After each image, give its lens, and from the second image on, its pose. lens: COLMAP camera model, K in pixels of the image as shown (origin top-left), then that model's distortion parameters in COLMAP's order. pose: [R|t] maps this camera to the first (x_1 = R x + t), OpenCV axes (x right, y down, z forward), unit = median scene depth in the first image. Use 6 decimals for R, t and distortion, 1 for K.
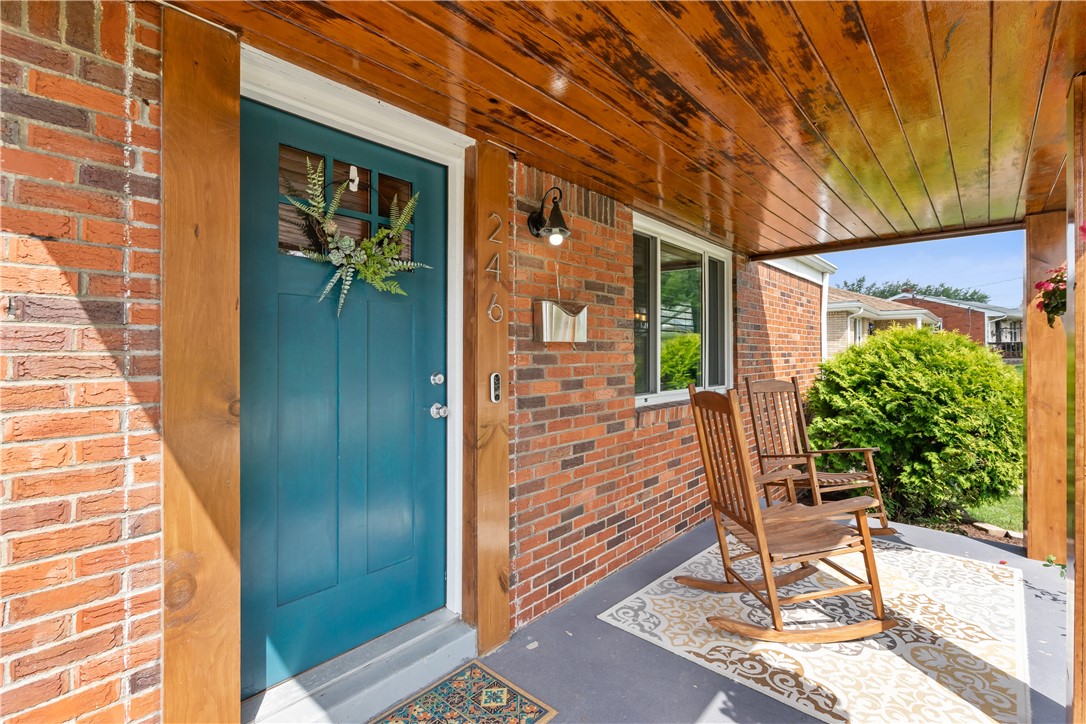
lens RADIAL K [[498.8, 0, 545.8], [0, 498.8, 346.9], [0, 0, 1]] dist [-0.014733, 0.000119]
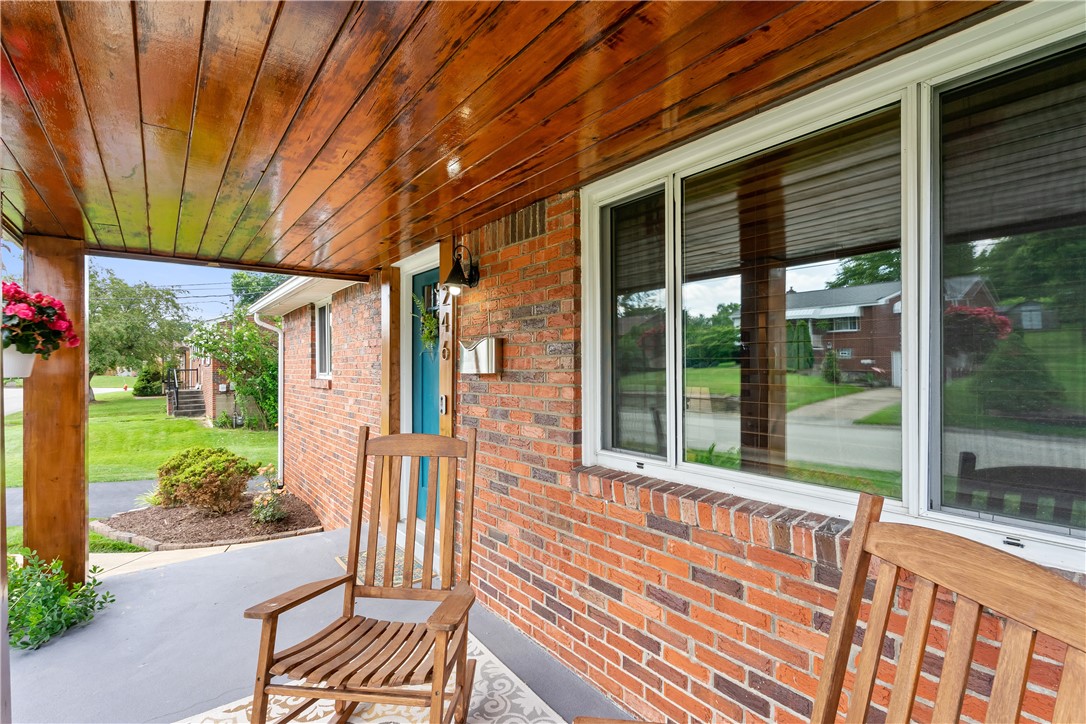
lens RADIAL K [[498.5, 0, 539.5], [0, 498.5, 363.5], [0, 0, 1]] dist [-0.015092, -0.000036]
pose [[-0.188732, -0.002551, -0.982025, 1.006836], [0.015958, 0.999857, -0.005664, -0.020516], [0.981899, -0.016740, -0.188664, 1.216603]]
